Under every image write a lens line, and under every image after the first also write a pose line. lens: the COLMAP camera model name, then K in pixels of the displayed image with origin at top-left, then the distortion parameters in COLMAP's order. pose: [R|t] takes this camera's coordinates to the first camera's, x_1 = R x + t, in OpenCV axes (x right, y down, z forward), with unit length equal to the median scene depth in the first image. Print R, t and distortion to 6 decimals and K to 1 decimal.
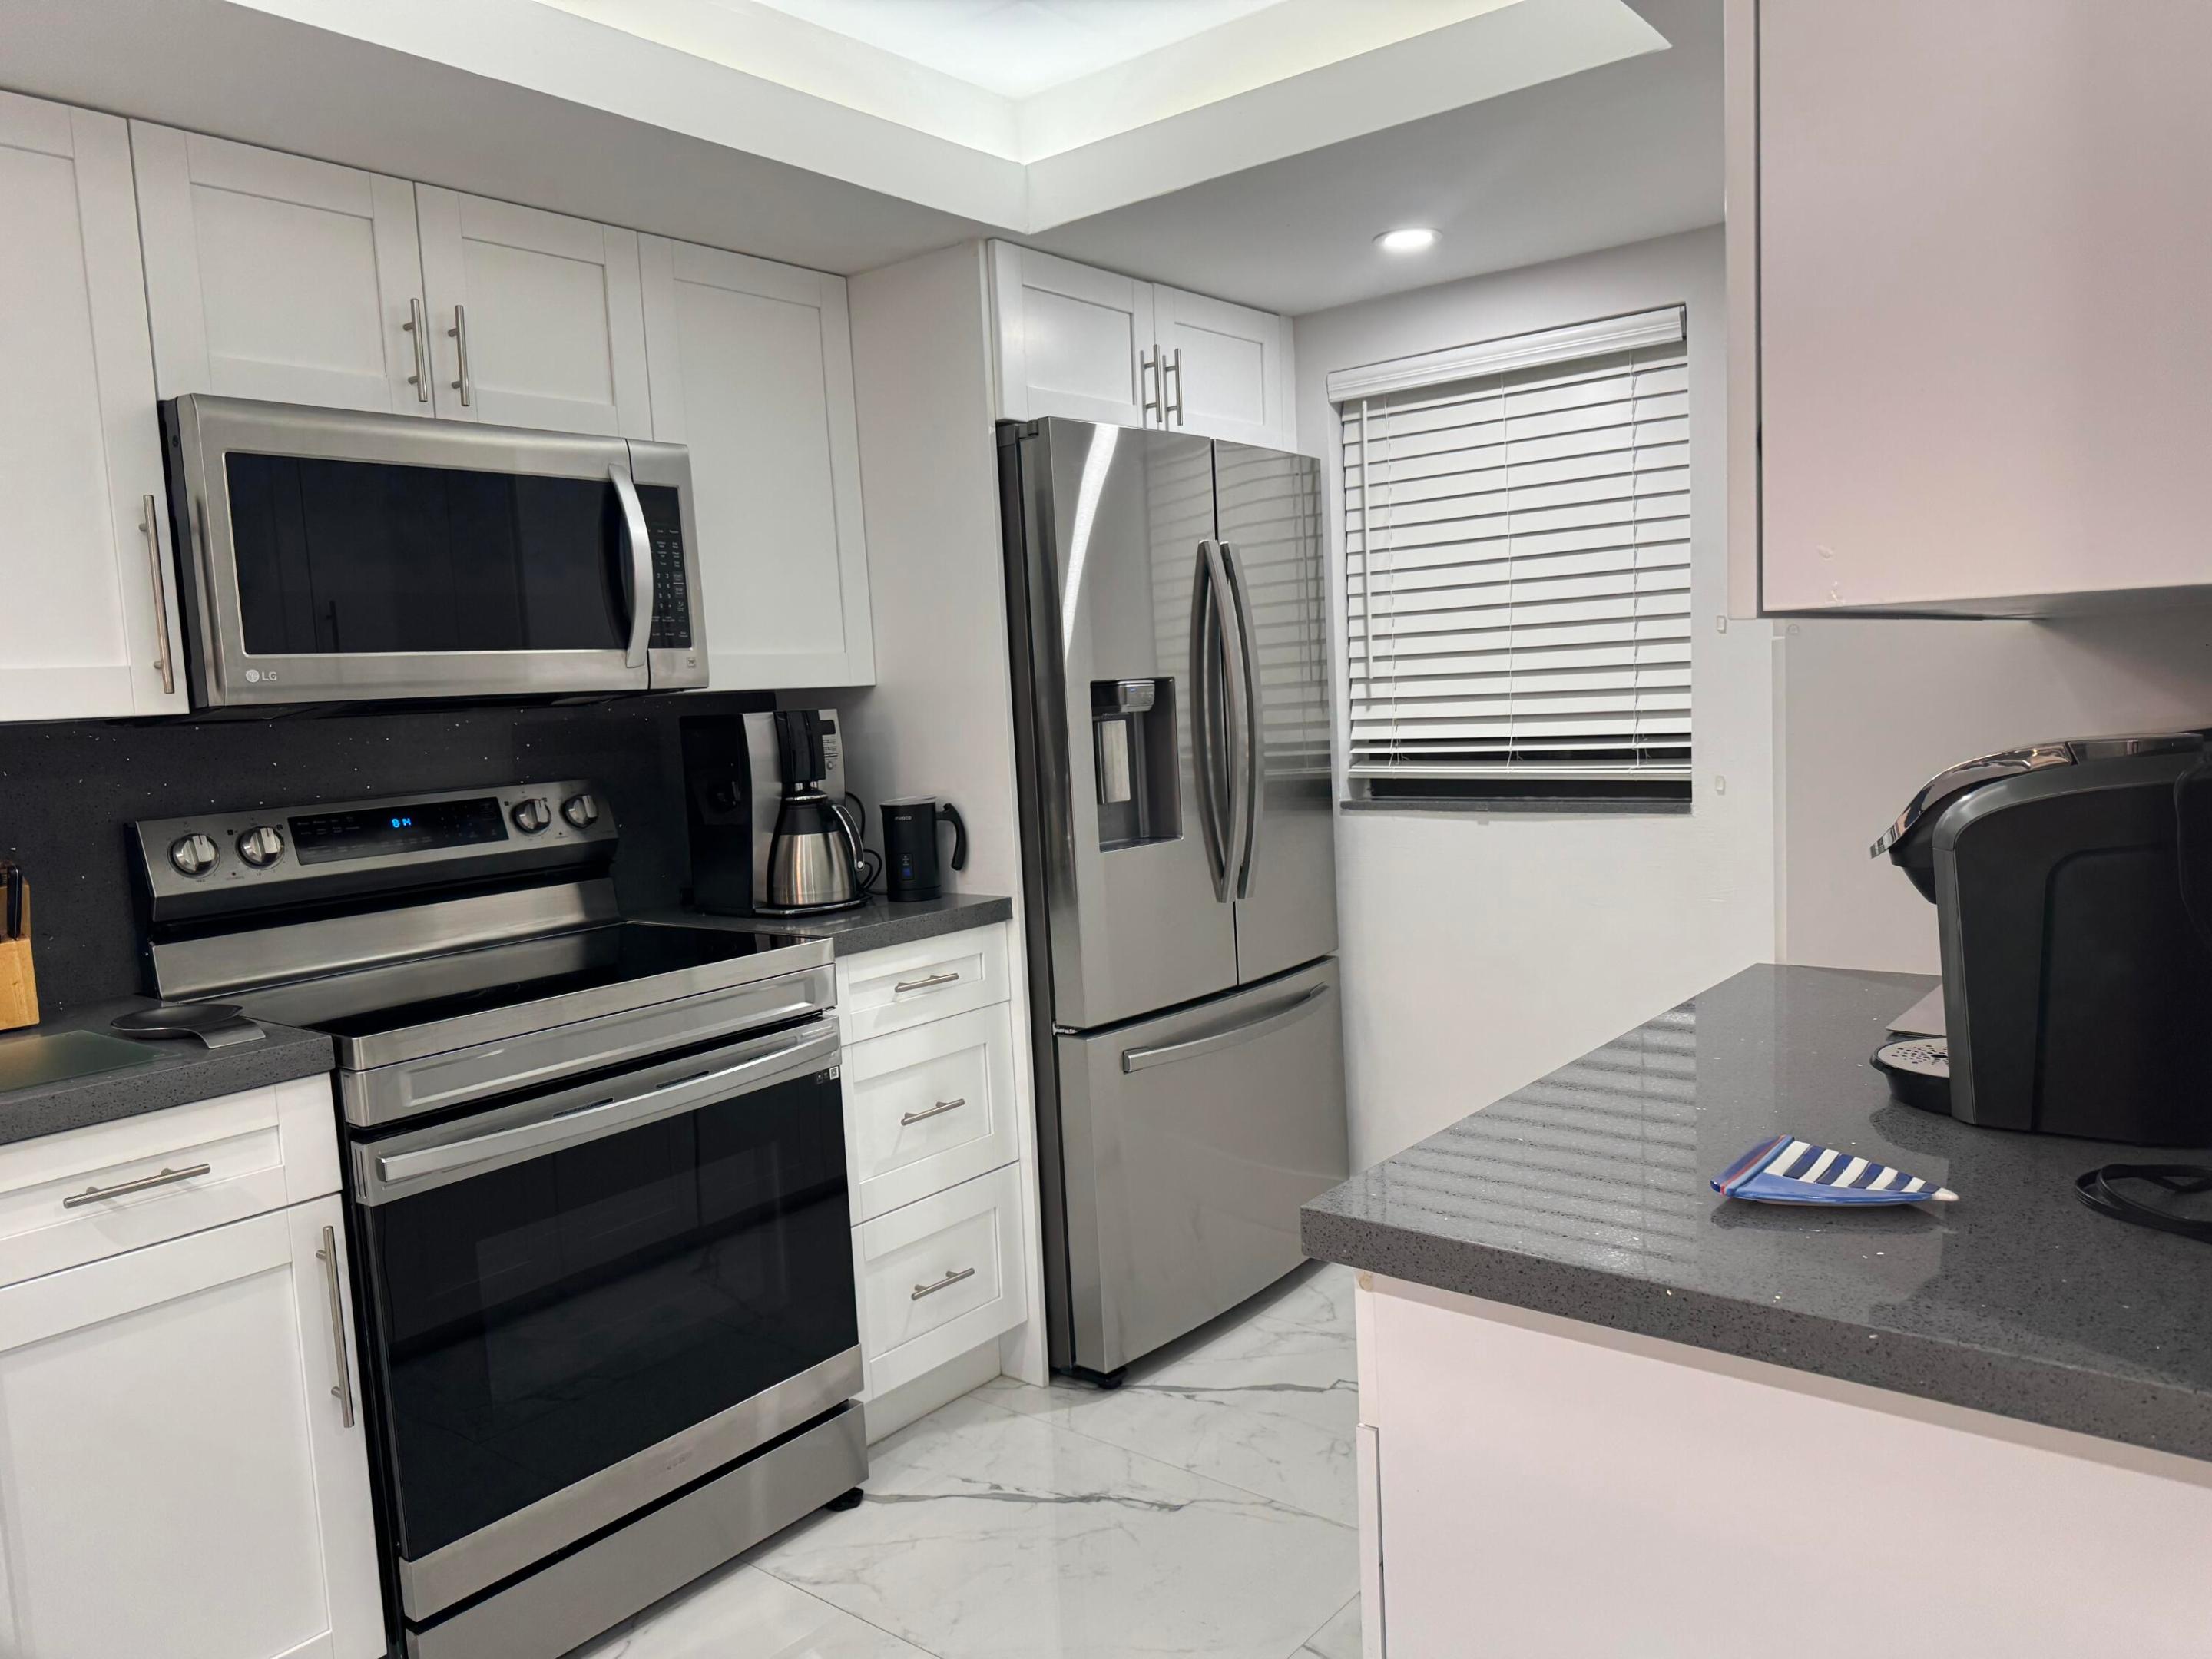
lens RADIAL K [[1537.5, 0, 1104.6], [0, 1537.5, 840.3], [0, 0, 1]] dist [0.007749, 0.001357]
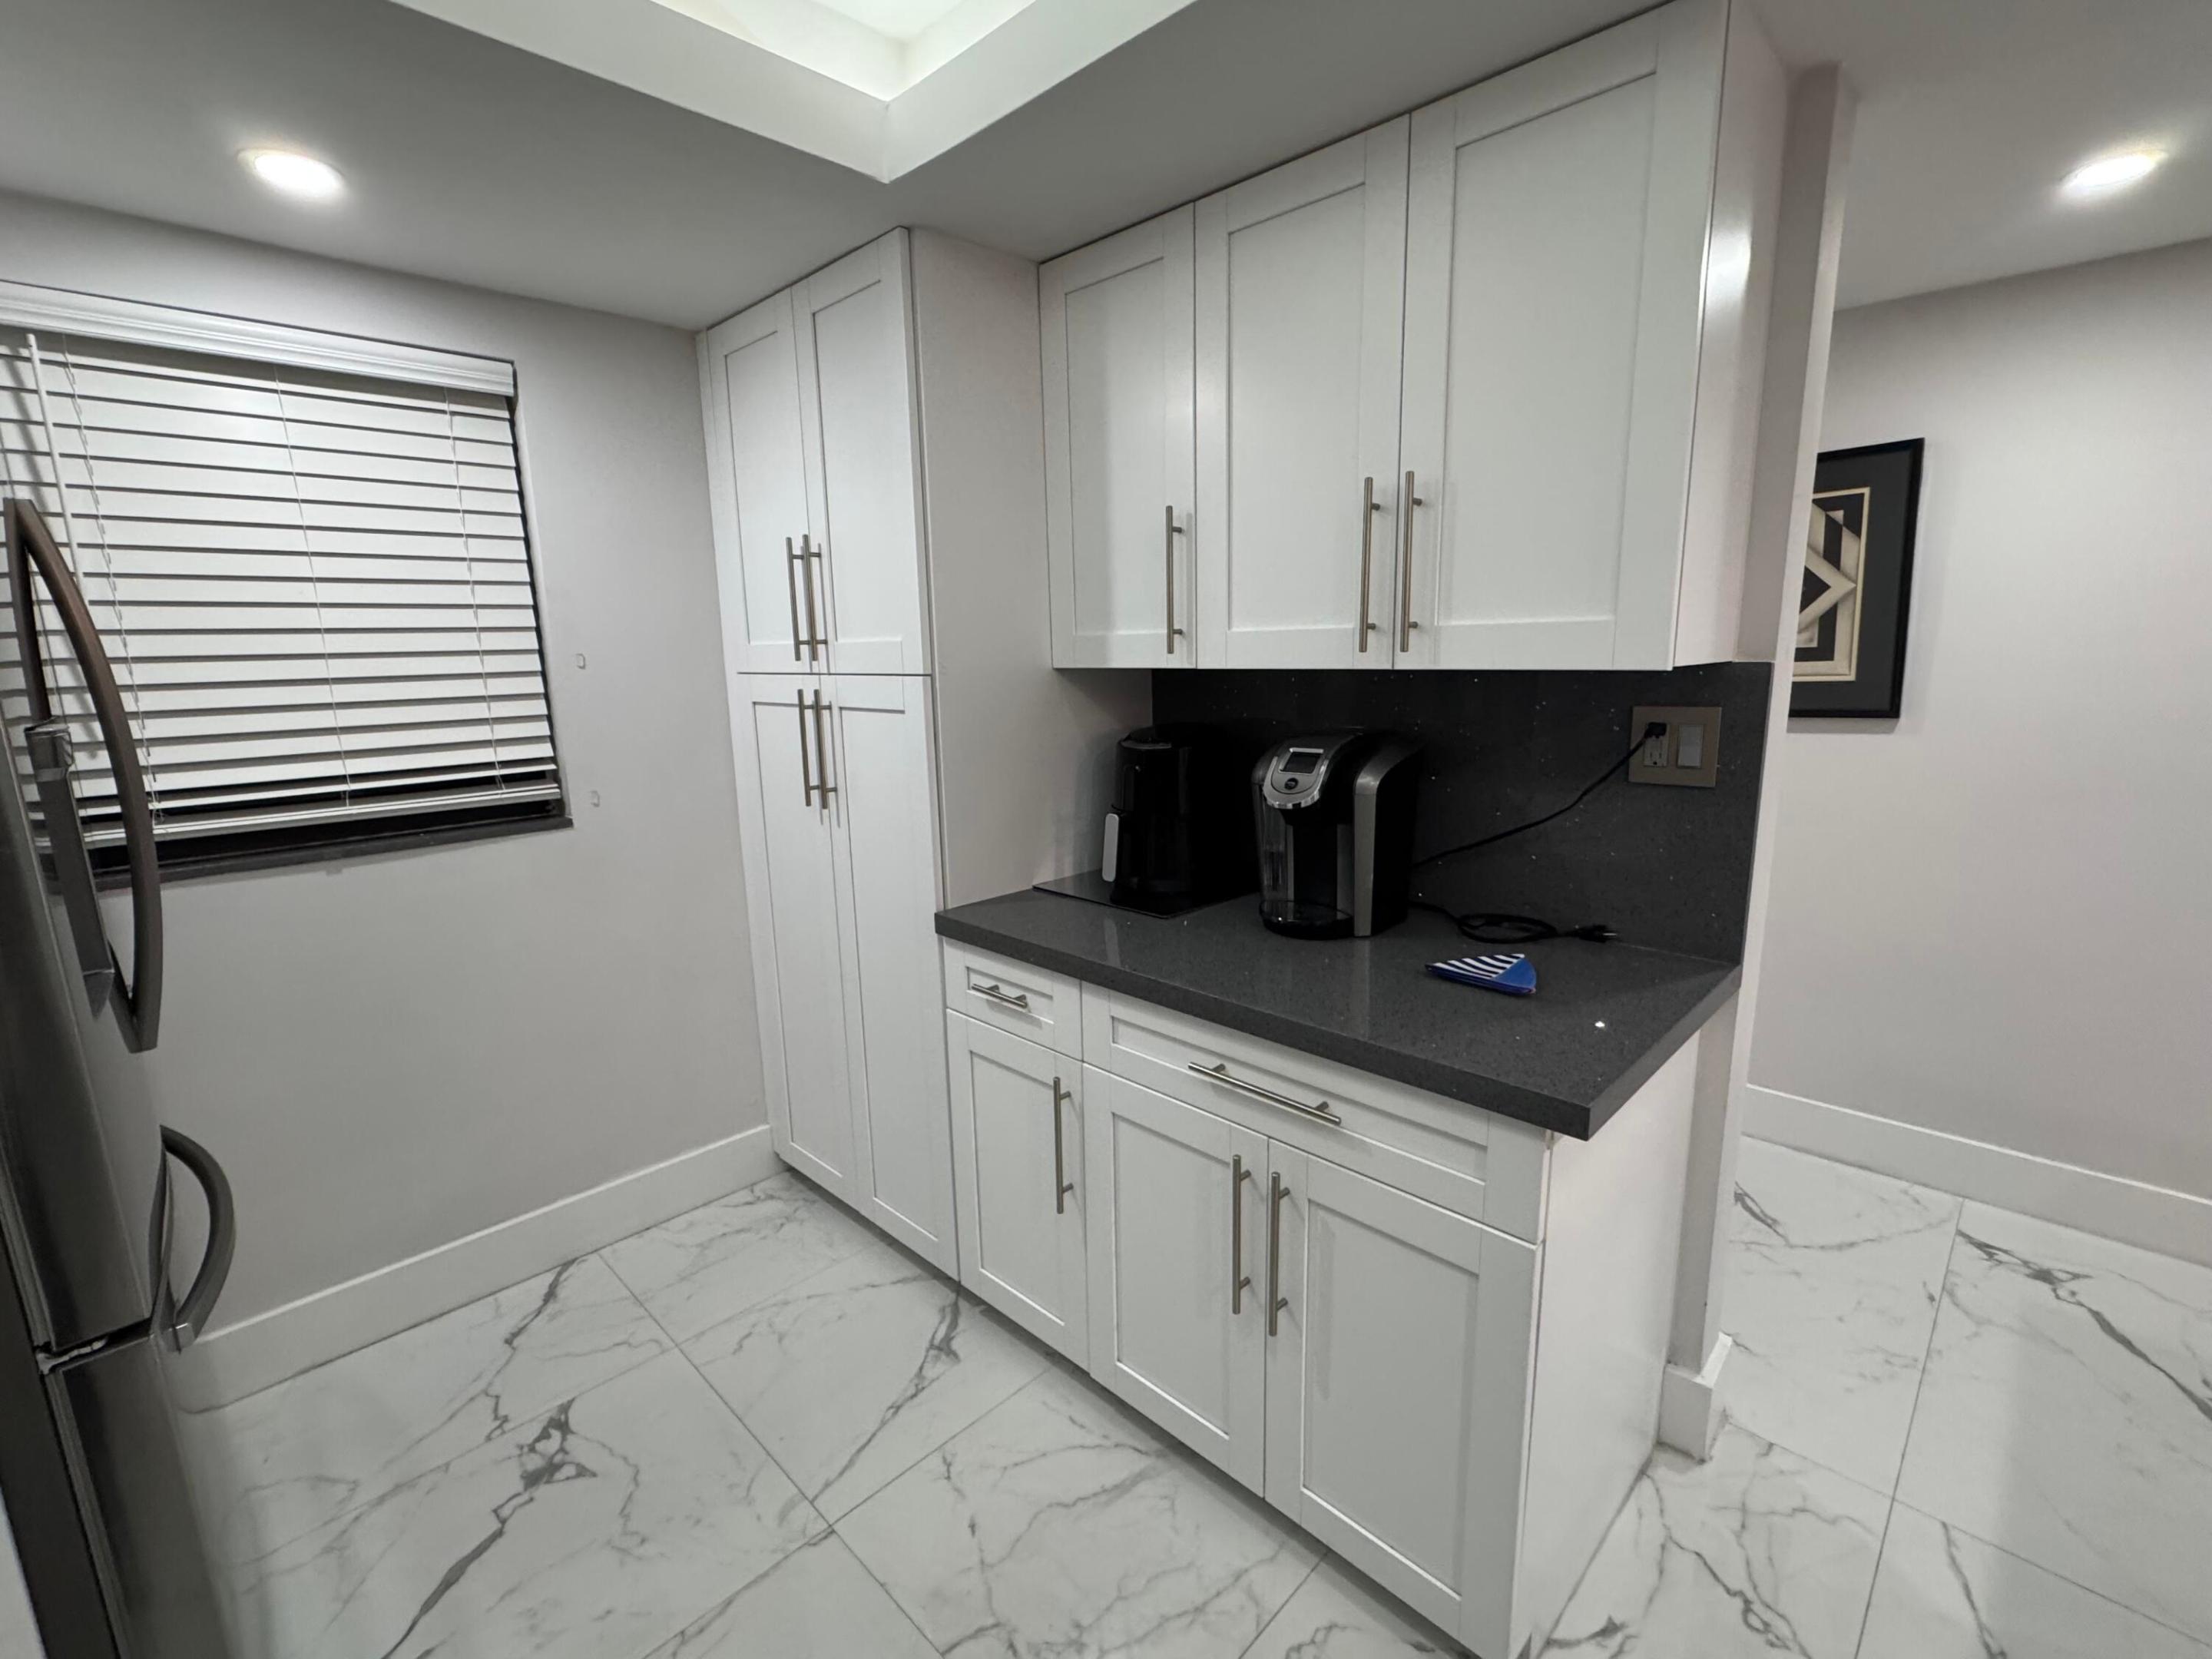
lens RADIAL K [[985.4, 0, 1101.6], [0, 985.4, 827.0], [0, 0, 1]] dist [0.000026, -0.000235]
pose [[0.102391, -0.136799, 0.985293, -0.296992], [0.112767, 0.985710, 0.125138, -0.063702], [-0.988332, 0.098296, 0.116354, 0.519376]]
